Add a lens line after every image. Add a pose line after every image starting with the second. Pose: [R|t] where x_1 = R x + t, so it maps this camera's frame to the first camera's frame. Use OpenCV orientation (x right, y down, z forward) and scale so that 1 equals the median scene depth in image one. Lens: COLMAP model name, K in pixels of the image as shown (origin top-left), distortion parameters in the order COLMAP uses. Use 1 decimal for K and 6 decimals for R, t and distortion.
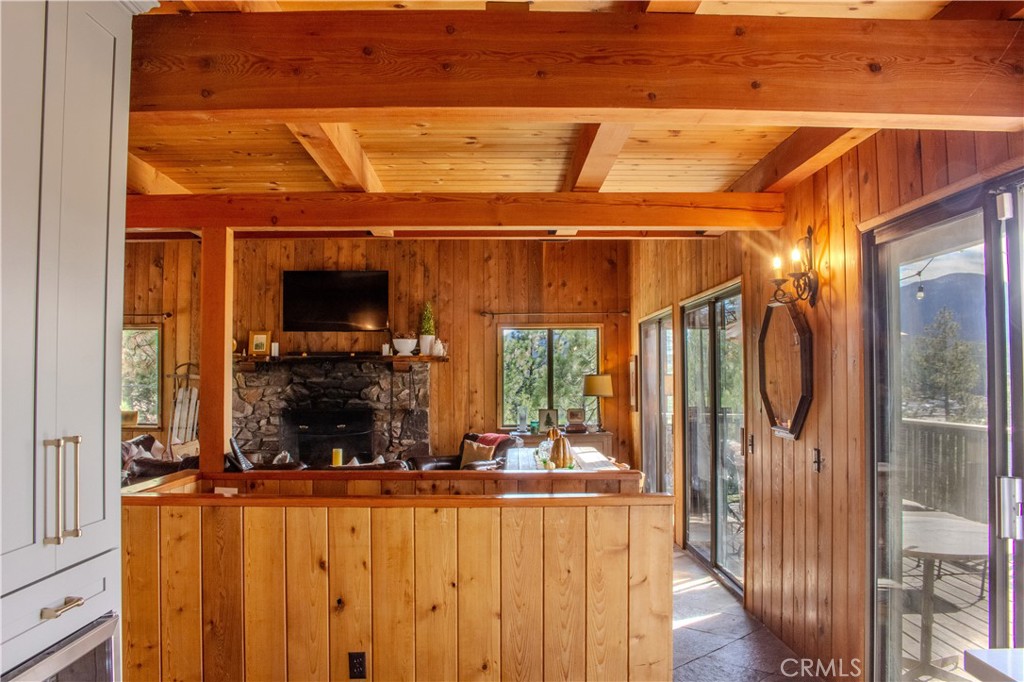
lens RADIAL K [[855.0, 0, 515.5], [0, 855.0, 352.3], [0, 0, 1]] dist [-0.156164, 0.121102]
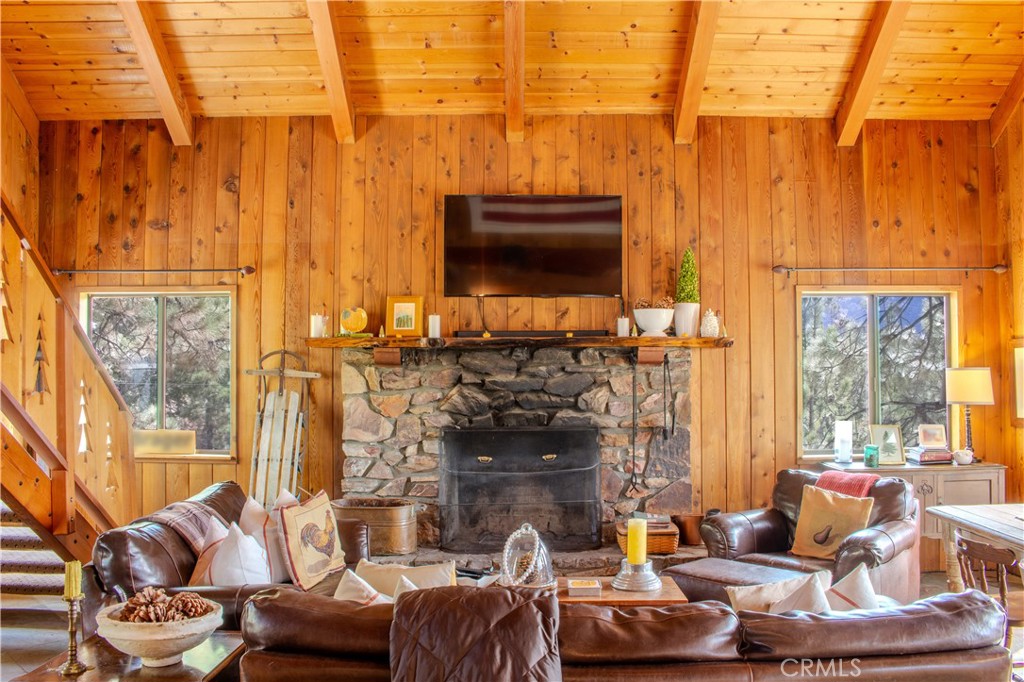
lens RADIAL K [[855.0, 0, 515.5], [0, 855.0, 352.3], [0, 0, 1]] dist [-0.156164, 0.121102]
pose [[0.999783, -0.000773, -0.020818, -0.213009], [0.000832, 0.999996, 0.002839, 0.012660], [0.020816, -0.002856, 0.999779, 0.402553]]
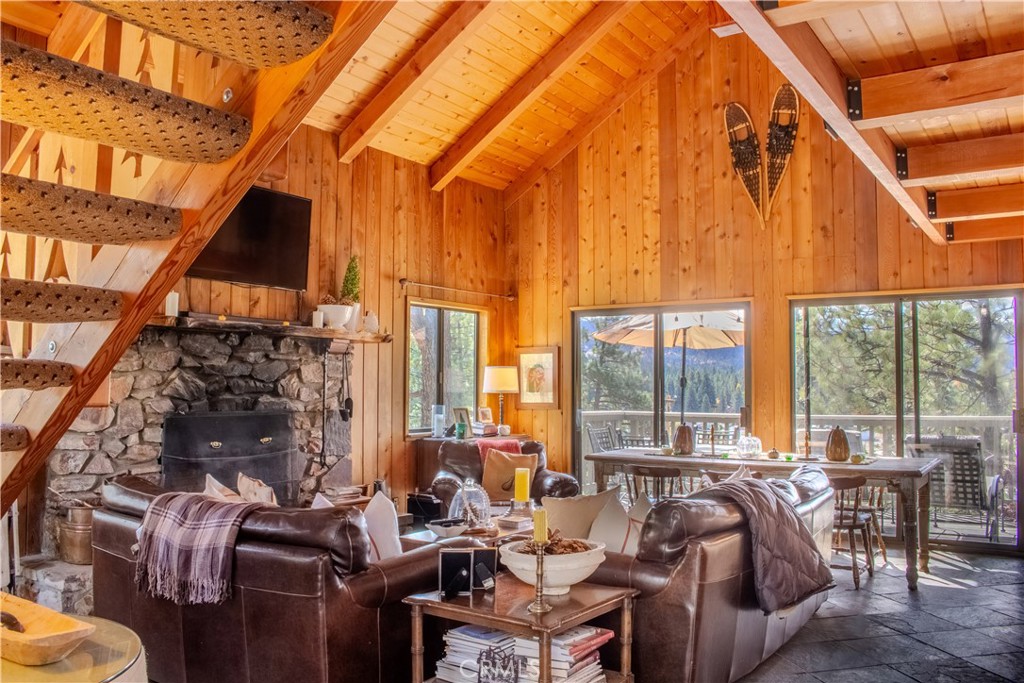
lens RADIAL K [[855.0, 0, 515.5], [0, 855.0, 352.8], [0, 0, 1]] dist [-0.156164, 0.121102]
pose [[0.570081, 0.041232, 0.820553, -0.592568], [-0.034925, 0.999053, -0.025938, 0.033435], [-0.820846, -0.013871, 0.570981, 0.500631]]
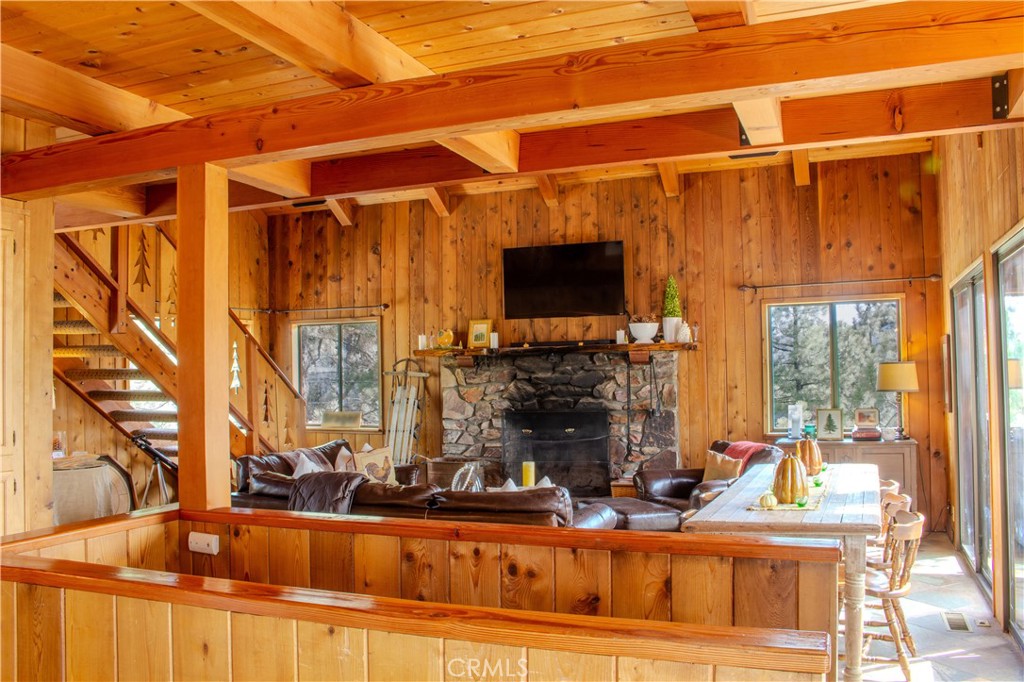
lens RADIAL K [[855.0, 0, 515.5], [0, 855.0, 352.3], [0, 0, 1]] dist [-0.156164, 0.121102]
pose [[0.919368, -0.023513, -0.392695, 0.075425], [0.026644, 0.999642, 0.002523, 0.006892], [0.392495, -0.012783, 0.919665, 0.205843]]
